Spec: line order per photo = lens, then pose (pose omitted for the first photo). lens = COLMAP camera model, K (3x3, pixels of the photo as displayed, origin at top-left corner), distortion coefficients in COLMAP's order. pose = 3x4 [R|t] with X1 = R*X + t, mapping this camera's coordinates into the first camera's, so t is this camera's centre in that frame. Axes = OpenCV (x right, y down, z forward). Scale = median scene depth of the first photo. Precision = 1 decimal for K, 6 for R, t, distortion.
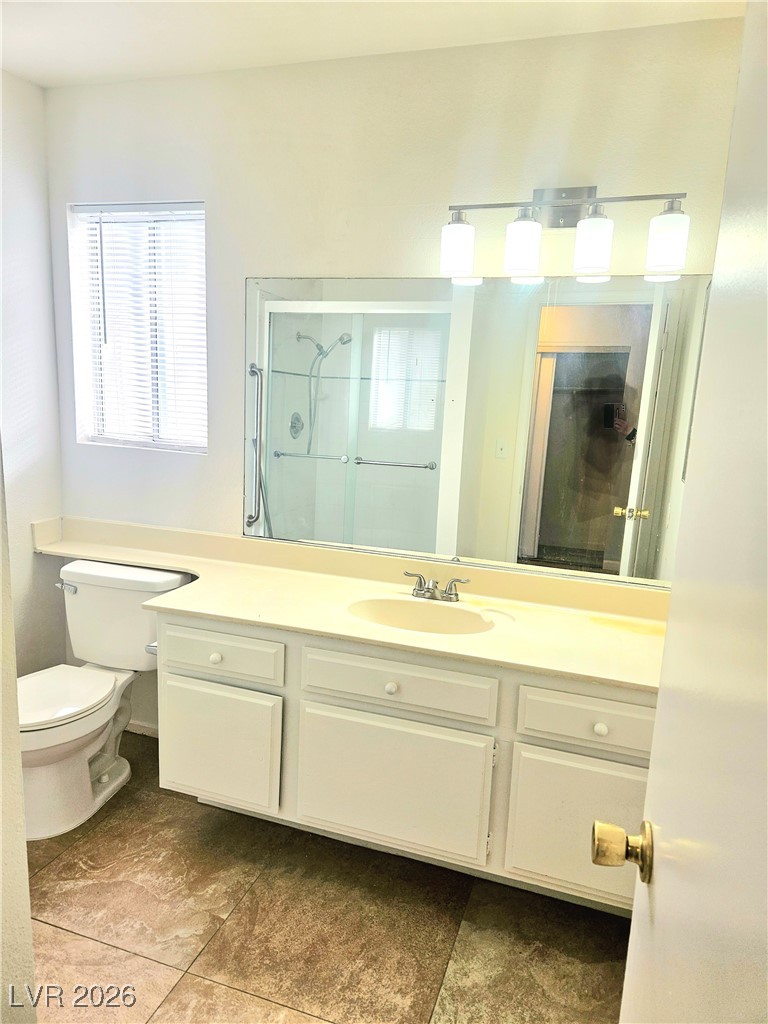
lens RADIAL K [[689.3, 0, 381.4], [0, 689.3, 514.3], [0, 0, 1]] dist [0.077910, -0.062612]
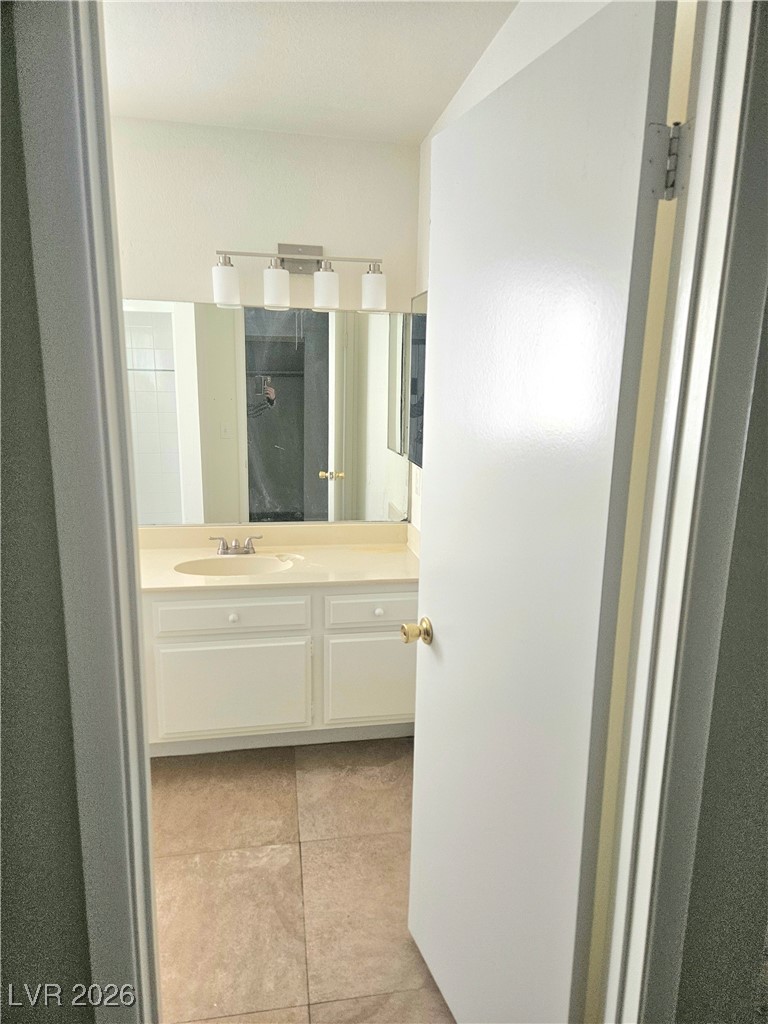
lens RADIAL K [[689.3, 0, 384.8], [0, 689.3, 511.6], [0, 0, 1]] dist [0.077910, -0.062612]
pose [[0.878909, -0.121432, 0.461273, -0.322486], [0.104808, 0.992583, 0.061599, -0.008776], [-0.465332, -0.005795, 0.885117, -0.334239]]
